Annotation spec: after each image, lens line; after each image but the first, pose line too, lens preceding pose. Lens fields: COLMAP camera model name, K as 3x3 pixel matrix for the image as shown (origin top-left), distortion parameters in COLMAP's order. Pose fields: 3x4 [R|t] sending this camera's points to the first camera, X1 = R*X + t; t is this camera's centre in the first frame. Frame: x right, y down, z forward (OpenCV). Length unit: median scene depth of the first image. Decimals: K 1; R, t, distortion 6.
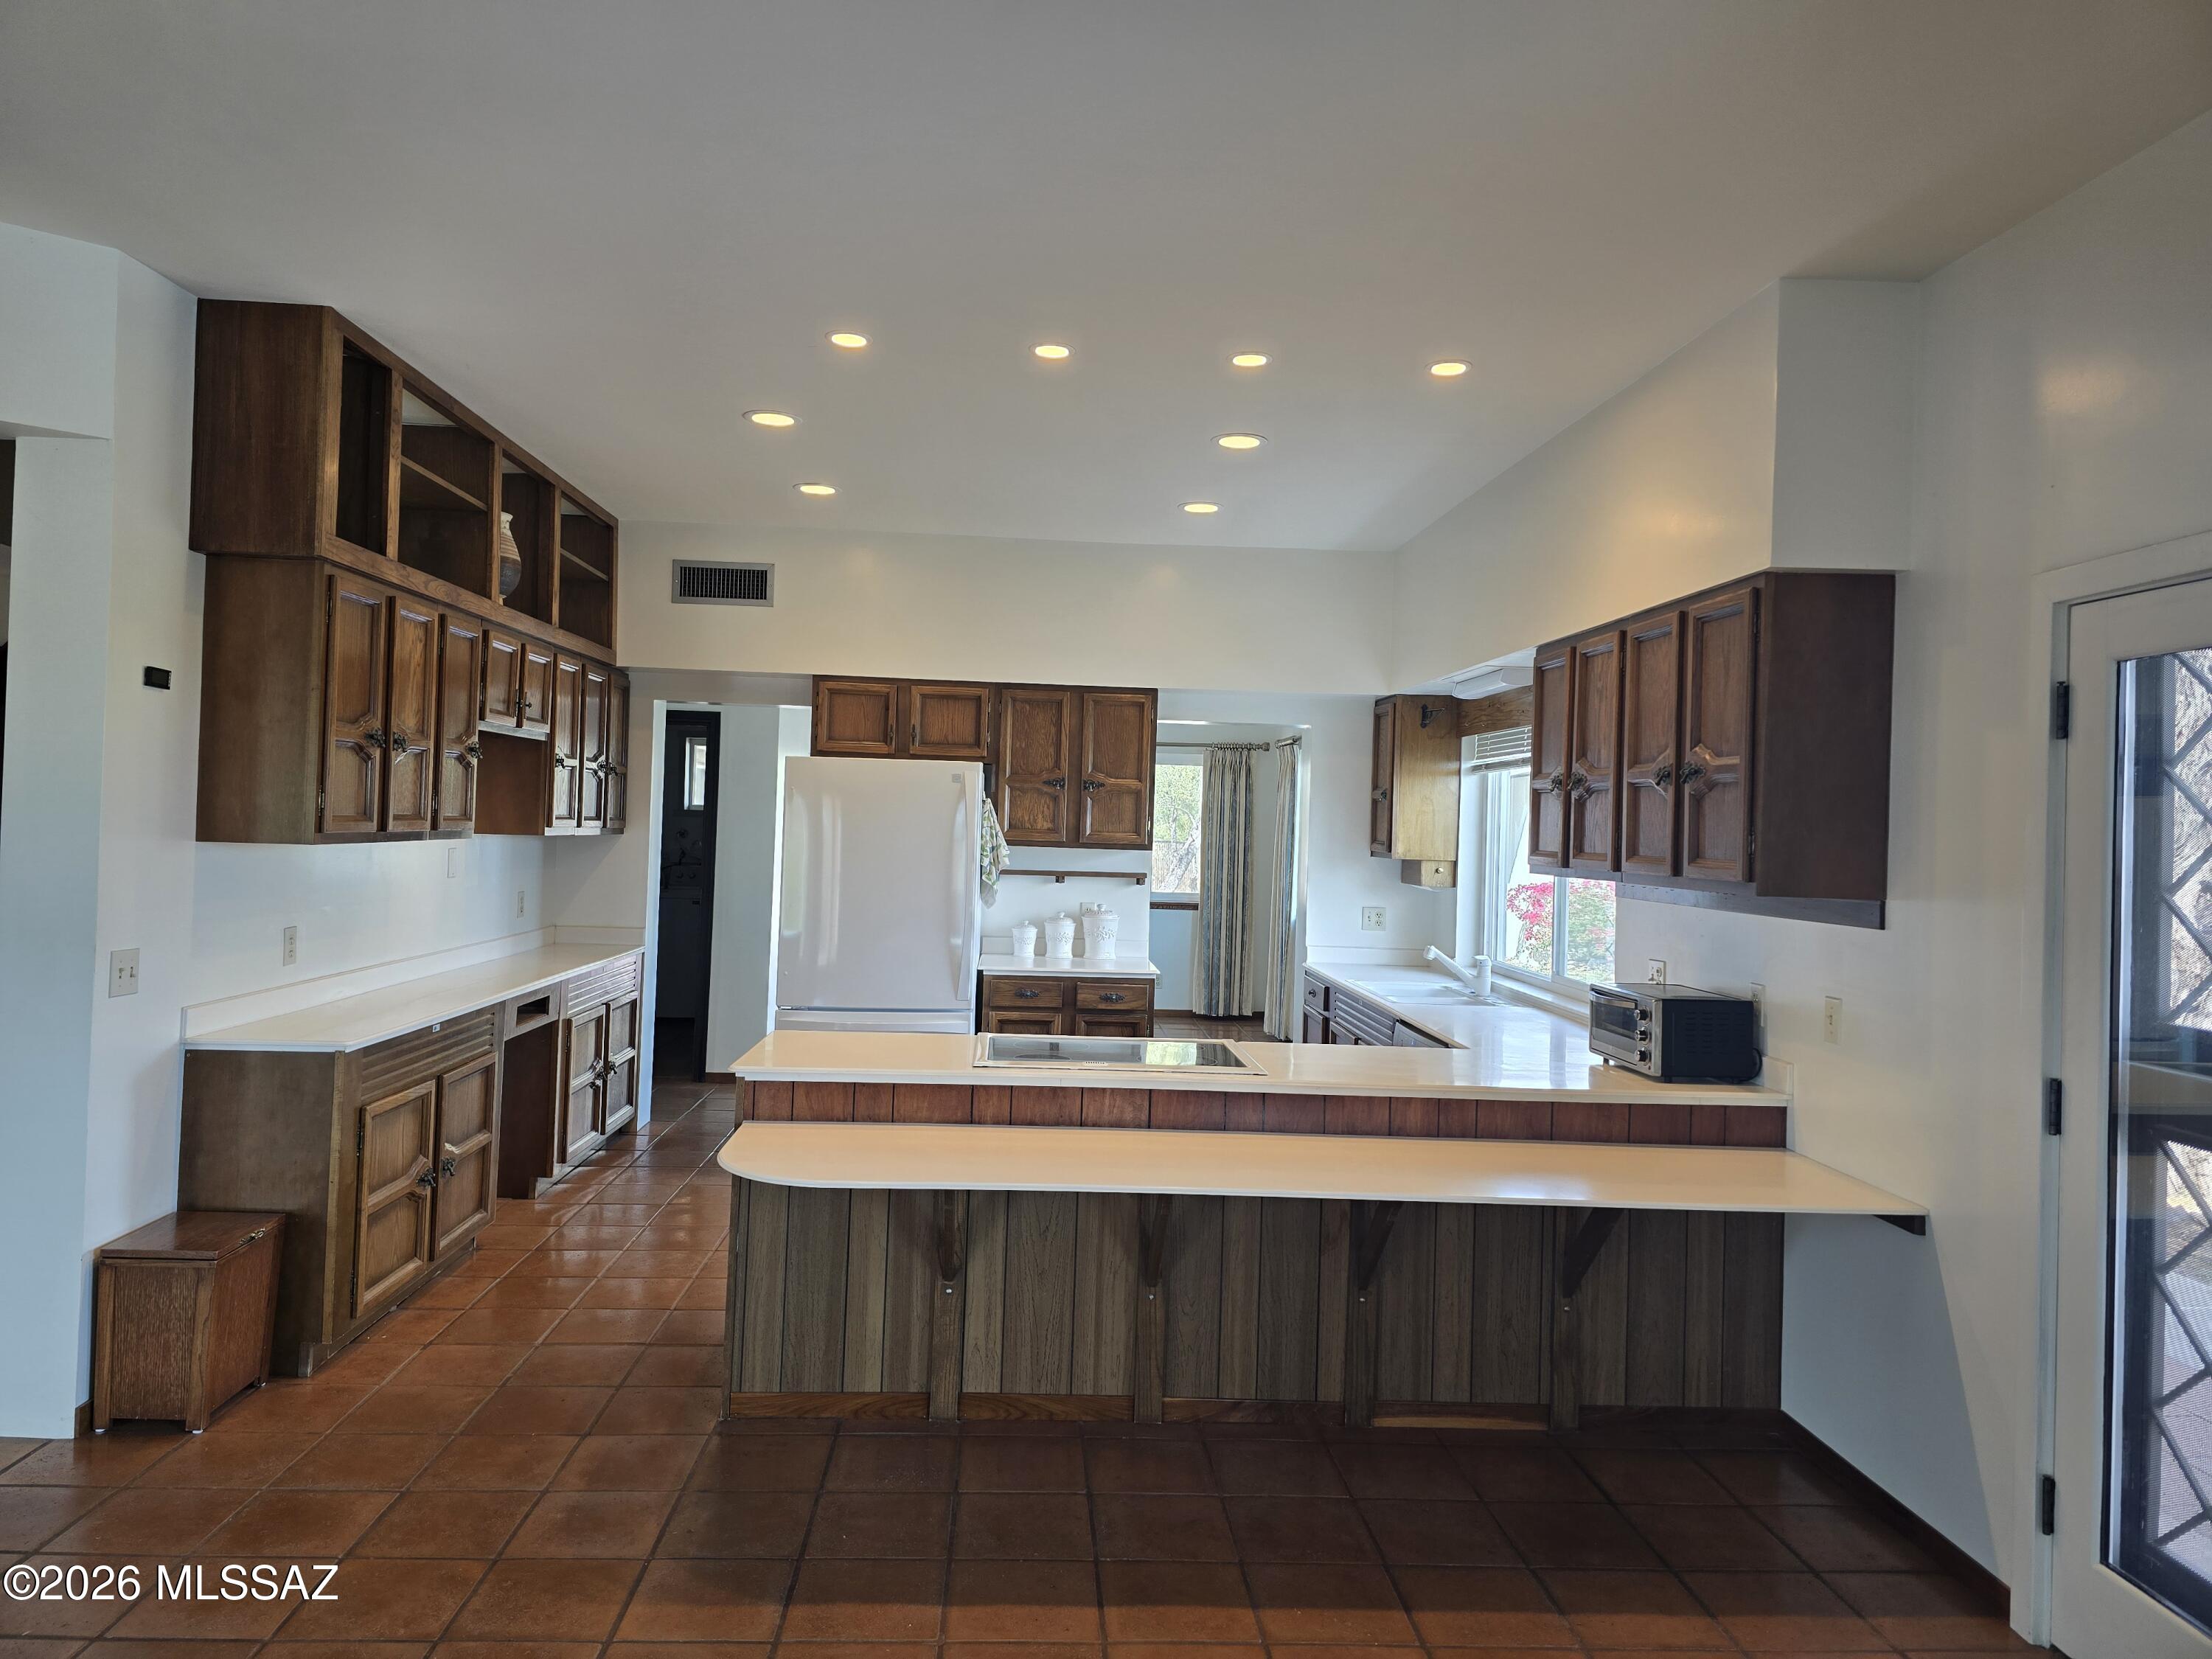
lens RADIAL K [[1453.6, 0, 1106.0], [0, 1453.6, 829.5], [0, 0, 1]] dist [0.094588, -0.105850]
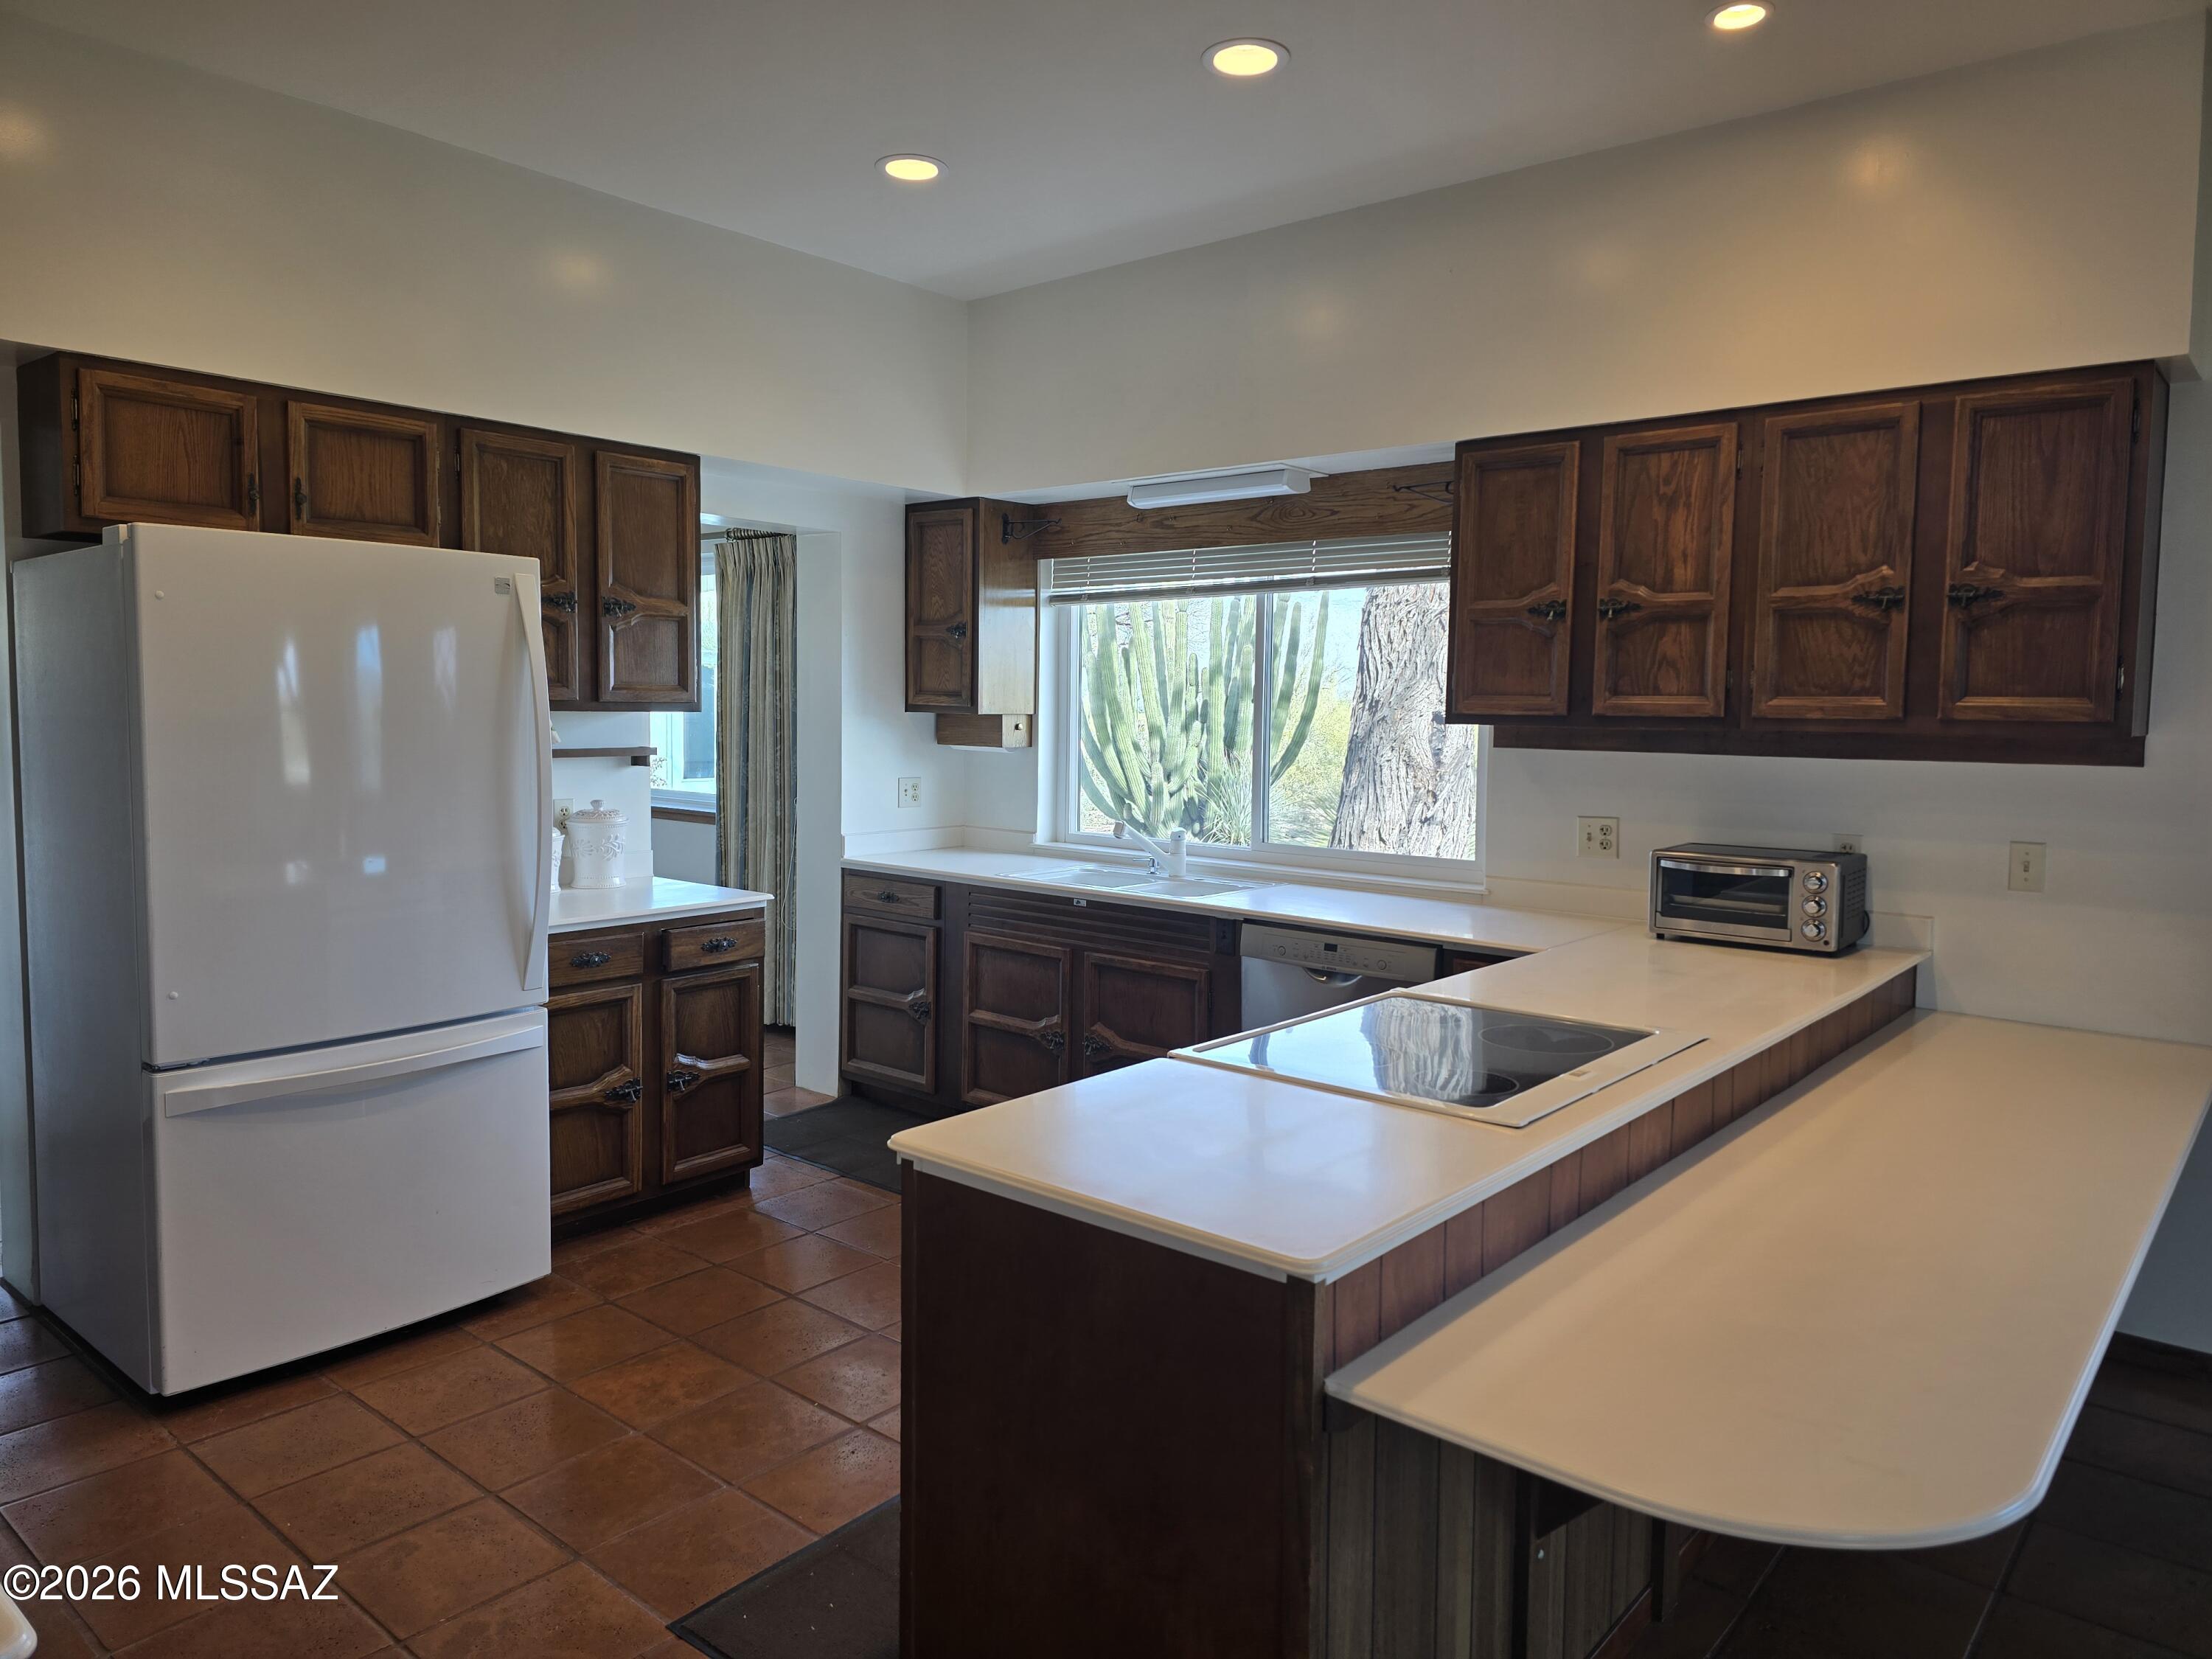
lens RADIAL K [[1453.6, 0, 1106.0], [0, 1453.6, 829.5], [0, 0, 1]] dist [0.094588, -0.105850]
pose [[0.687108, -0.087672, 0.721246, -0.321807], [0.011210, 0.993854, 0.110130, -0.003315], [-0.726468, -0.067586, 0.683868, 0.422864]]
